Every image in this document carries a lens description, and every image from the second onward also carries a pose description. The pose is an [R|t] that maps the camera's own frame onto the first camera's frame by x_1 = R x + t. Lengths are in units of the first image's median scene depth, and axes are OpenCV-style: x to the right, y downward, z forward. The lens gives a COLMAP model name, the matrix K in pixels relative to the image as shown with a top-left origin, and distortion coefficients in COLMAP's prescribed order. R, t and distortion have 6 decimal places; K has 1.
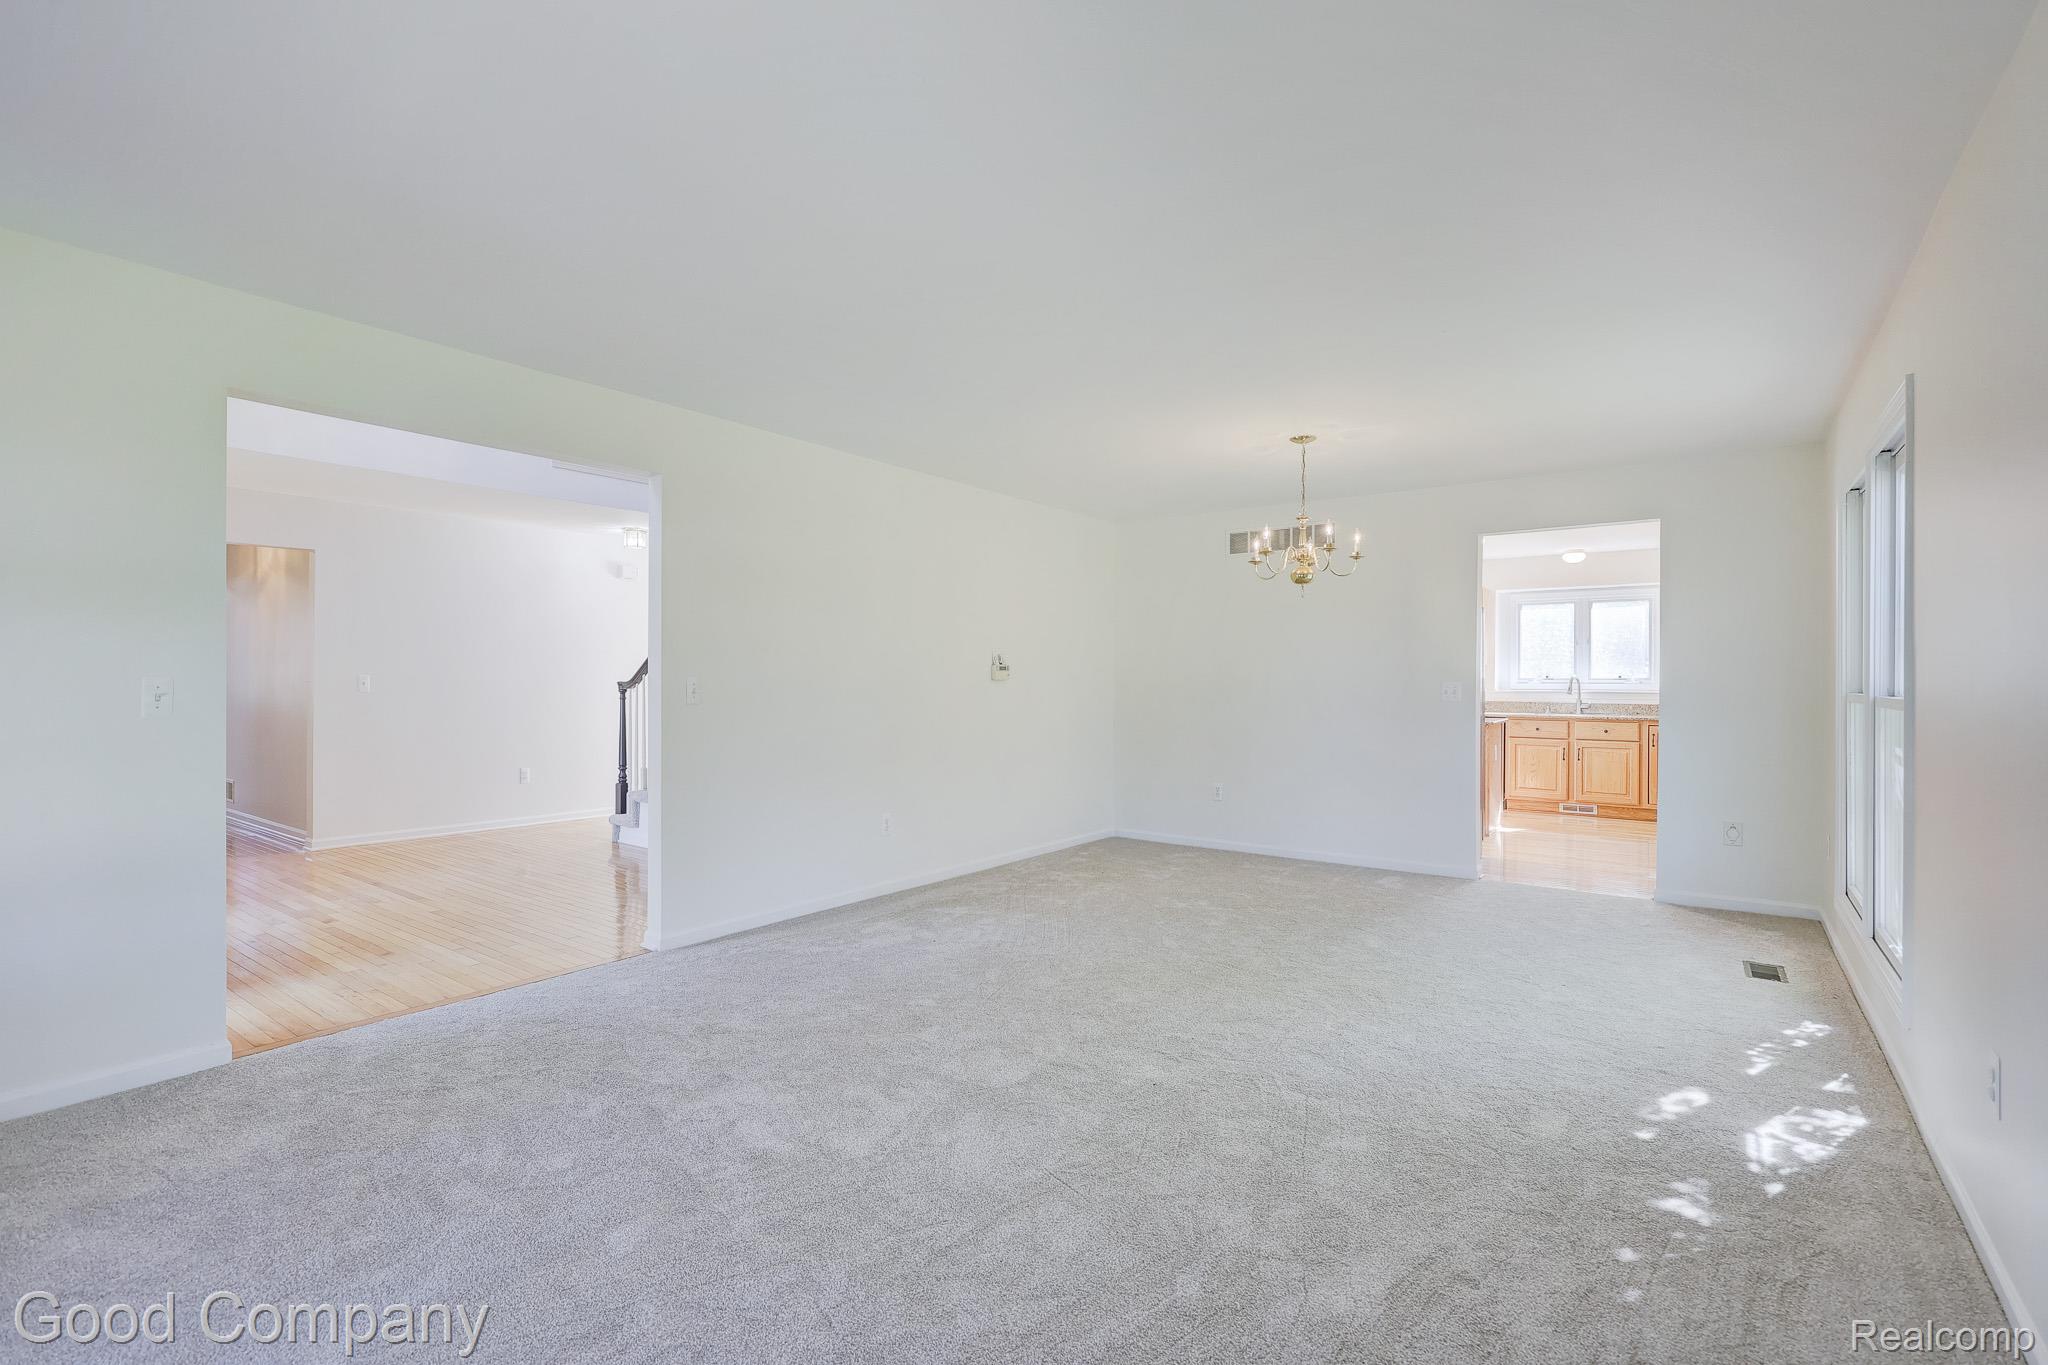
lens RADIAL K [[951.0, 0, 994.6], [0, 951.0, 673.9], [0, 0, 1]] dist [0.001247, 0.000959]
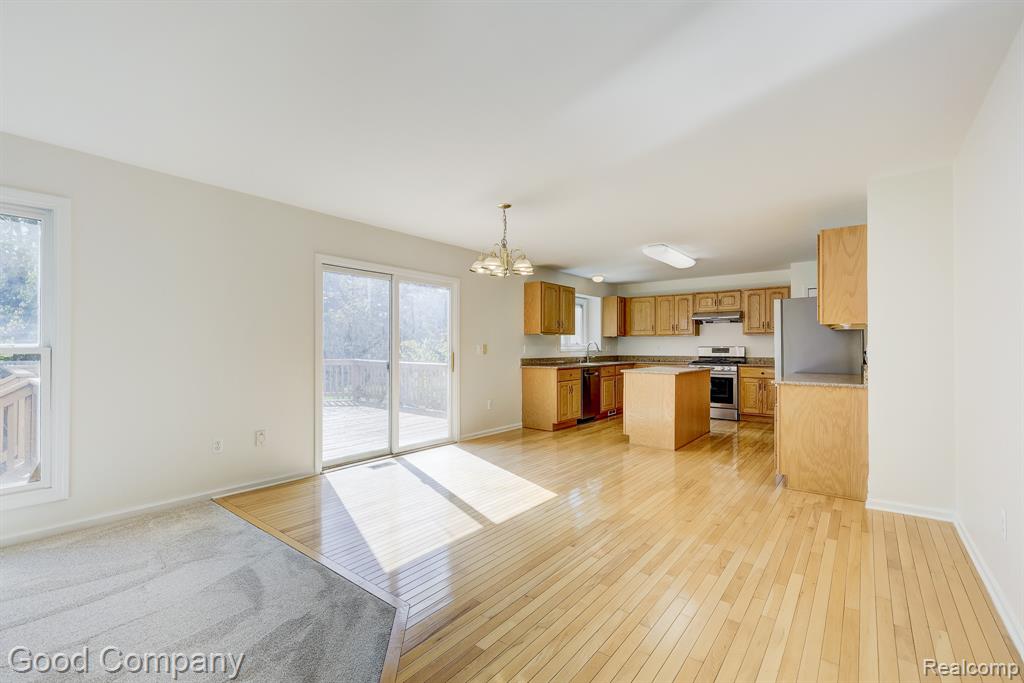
lens RADIAL K [[456.9, 0, 511.9], [0, 456.9, 342.4], [0, 0, 1]] dist [-0.001312, -0.002018]
pose [[-0.005841, 0.001636, 0.999982, -0.366421], [-0.005885, 0.999981, -0.001670, 0.006536], [-0.999966, -0.005895, -0.005831, 1.491374]]
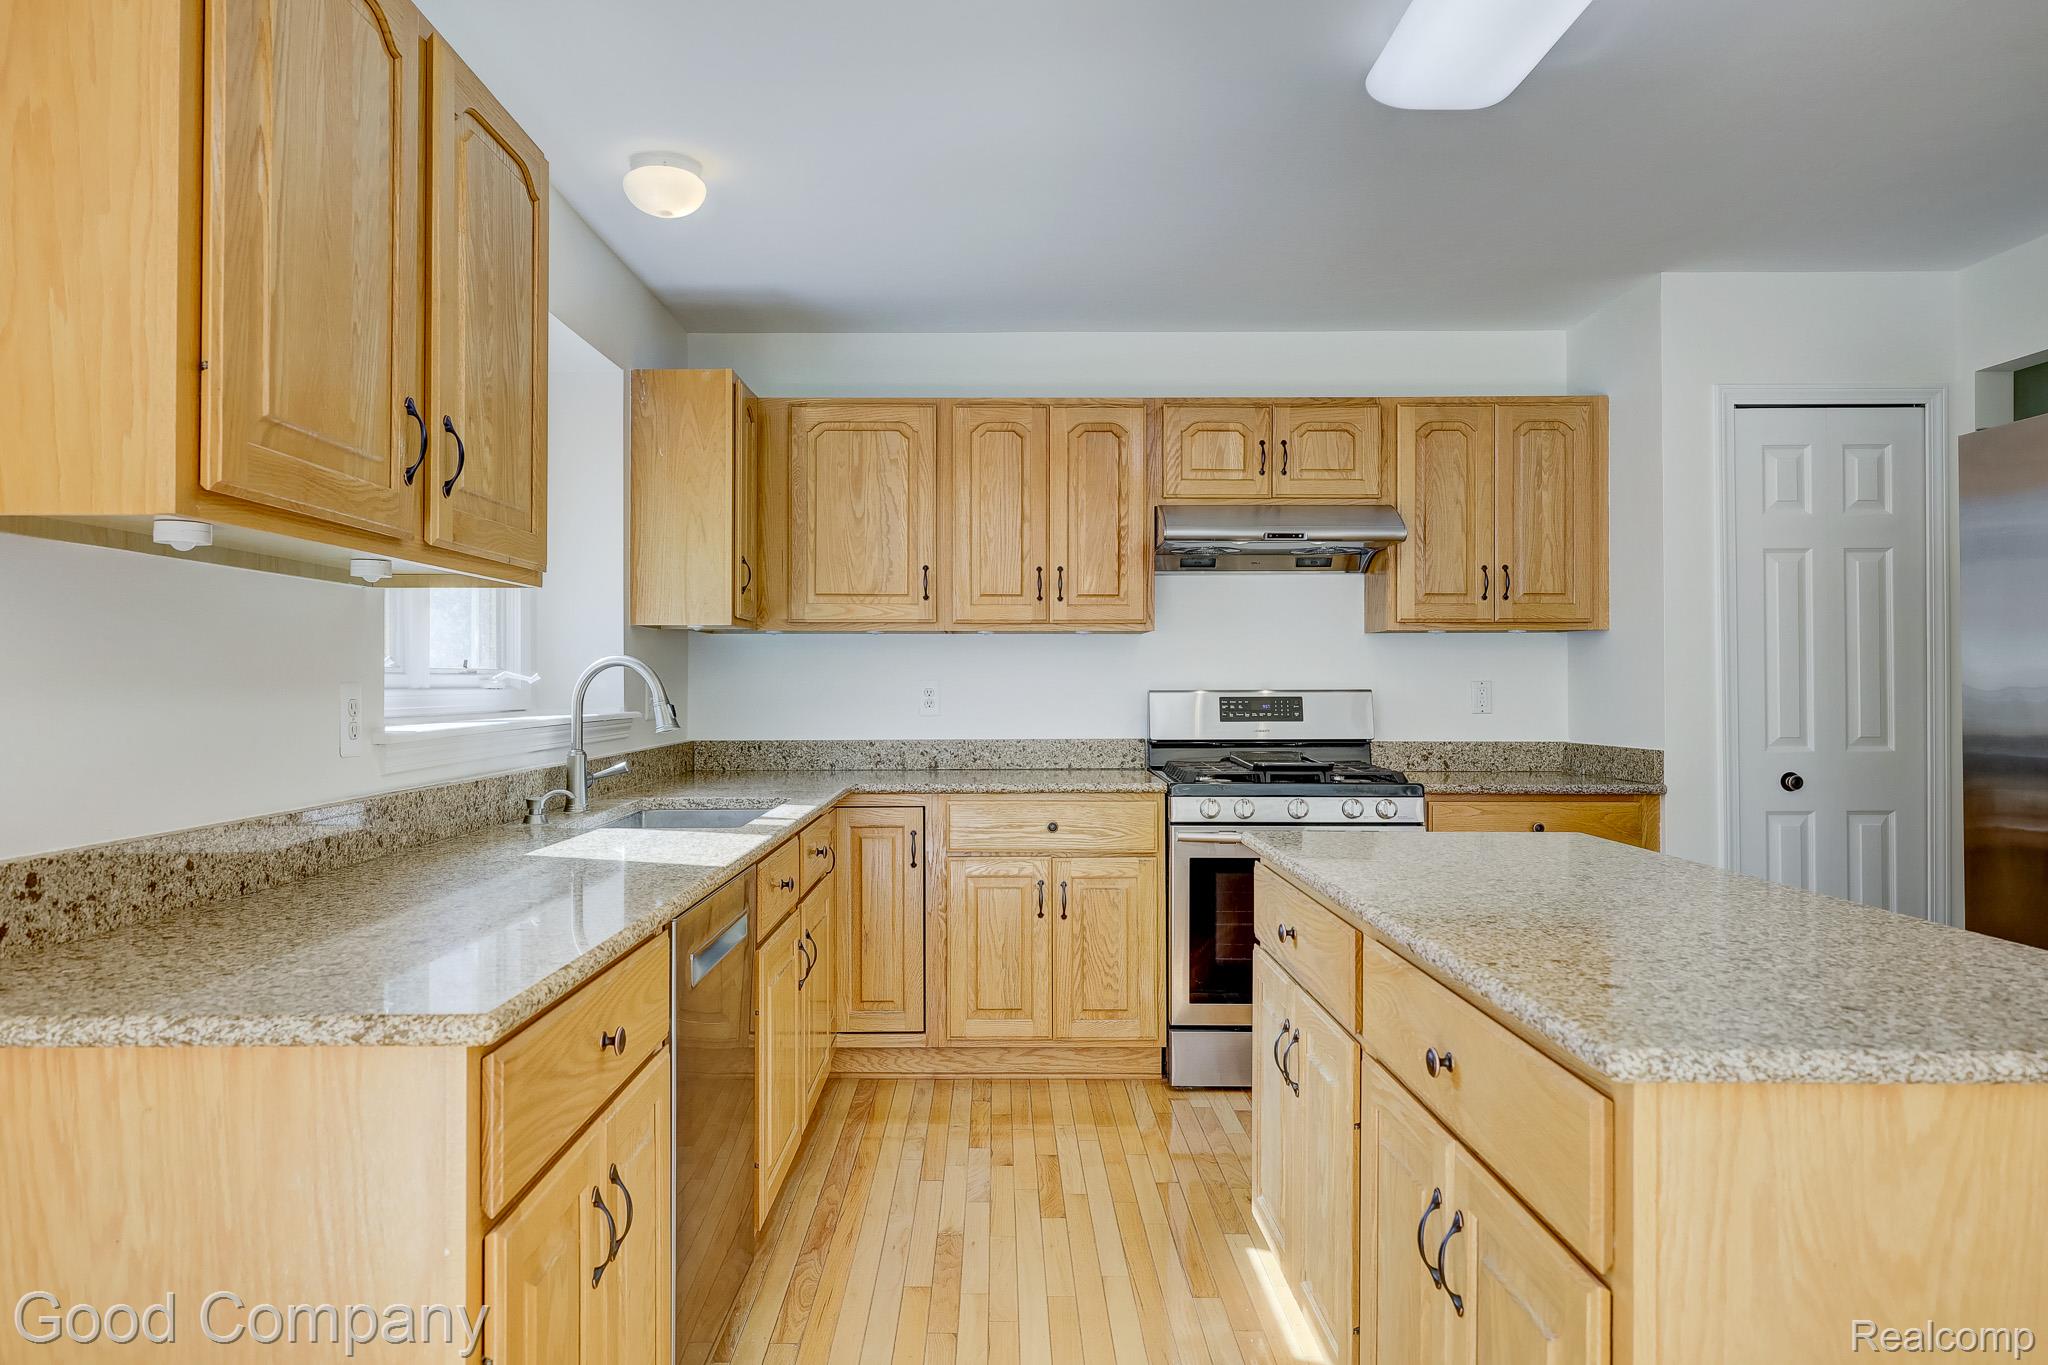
lens RADIAL K [[1279.9, 0, 998.5], [0, 1279.9, 668.6], [0, 0, 1]] dist [-0.000122, 0.001386]
pose [[-0.613927, 0.003919, 0.789353, 0.363619], [-0.007460, 0.999914, -0.010766, 0.009525], [-0.789327, -0.012498, -0.613845, 1.445866]]
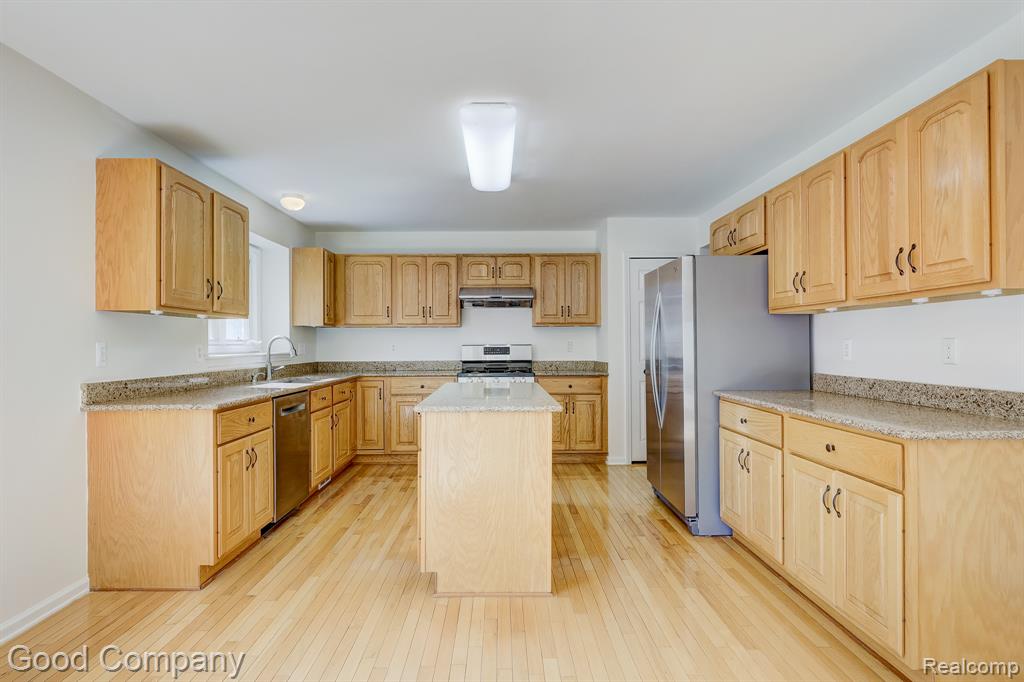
lens RADIAL K [[537.0, 0, 510.3], [0, 537.0, 341.8], [0, 0, 1]] dist [-0.003948, 0.004009]
pose [[-0.633114, -0.000130, 0.774059, 0.116972], [-0.003464, 0.999990, -0.002666, 0.009665], [-0.774051, -0.004369, -0.633108, 1.473874]]
